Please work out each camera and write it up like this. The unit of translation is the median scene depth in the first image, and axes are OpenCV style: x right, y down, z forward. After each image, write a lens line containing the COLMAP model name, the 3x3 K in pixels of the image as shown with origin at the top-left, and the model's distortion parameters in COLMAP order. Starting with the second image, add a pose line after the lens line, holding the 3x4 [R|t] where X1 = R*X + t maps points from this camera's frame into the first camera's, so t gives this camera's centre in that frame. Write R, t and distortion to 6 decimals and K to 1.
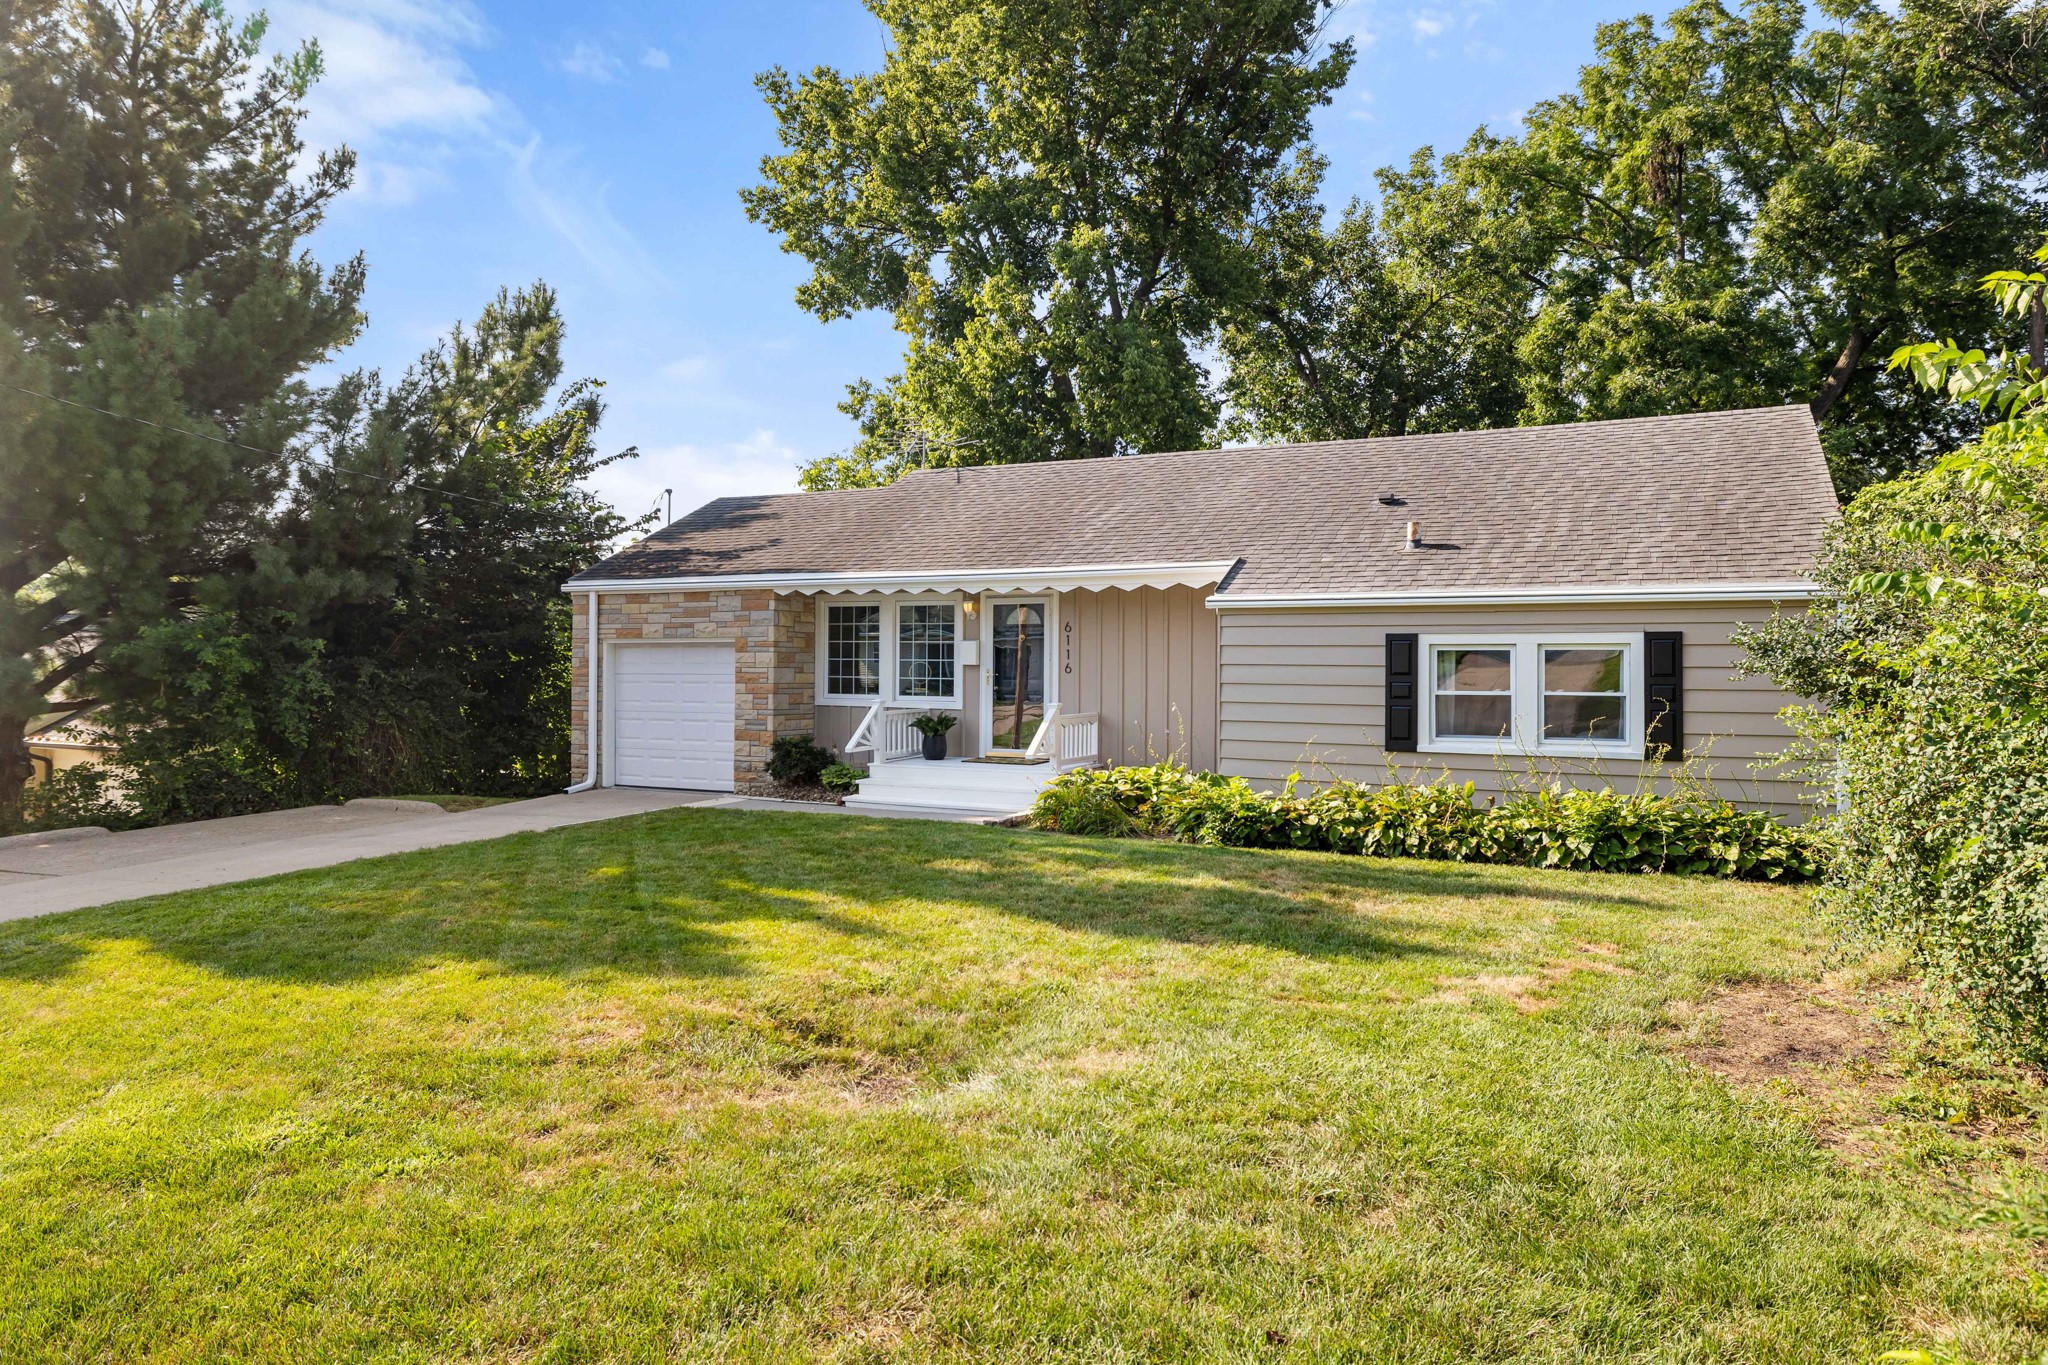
lens RADIAL K [[1301.6, 0, 1025.1], [0, 1301.6, 654.5], [0, 0, 1]] dist [-0.003168, 0.000393]
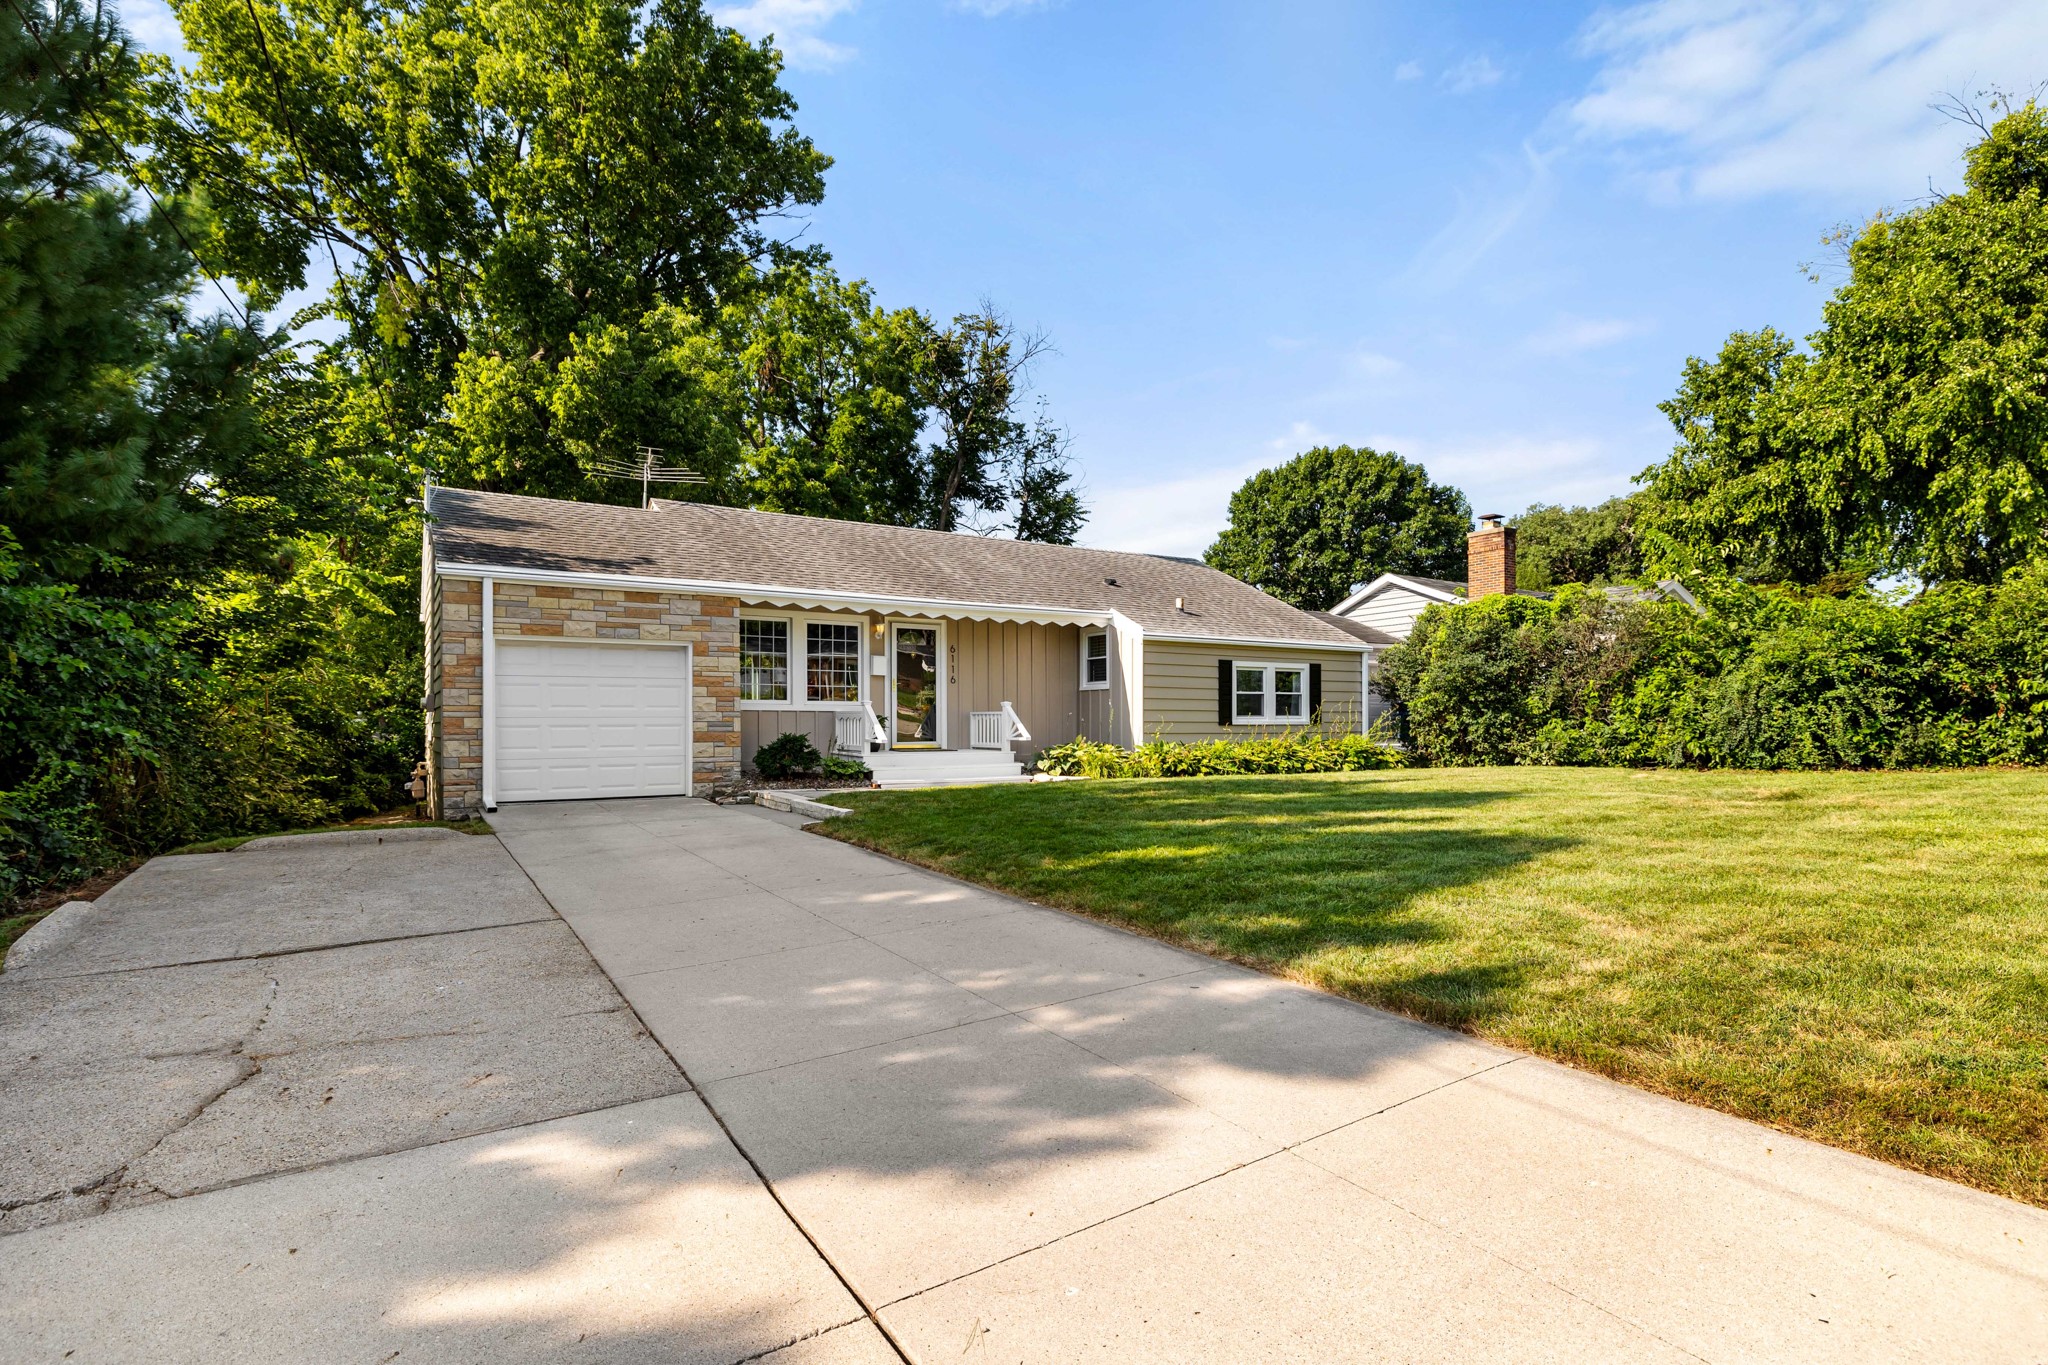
lens RADIAL K [[1018.1, 0, 1015.2], [0, 1018.1, 717.4], [0, 0, 1]] dist [-0.001602, 0.000970]
pose [[0.508150, 0.000198, 0.861269, -0.796586], [0.000013, 1.000000, -0.000238, 0.047421], [-0.861269, 0.000132, 0.508150, 0.388579]]
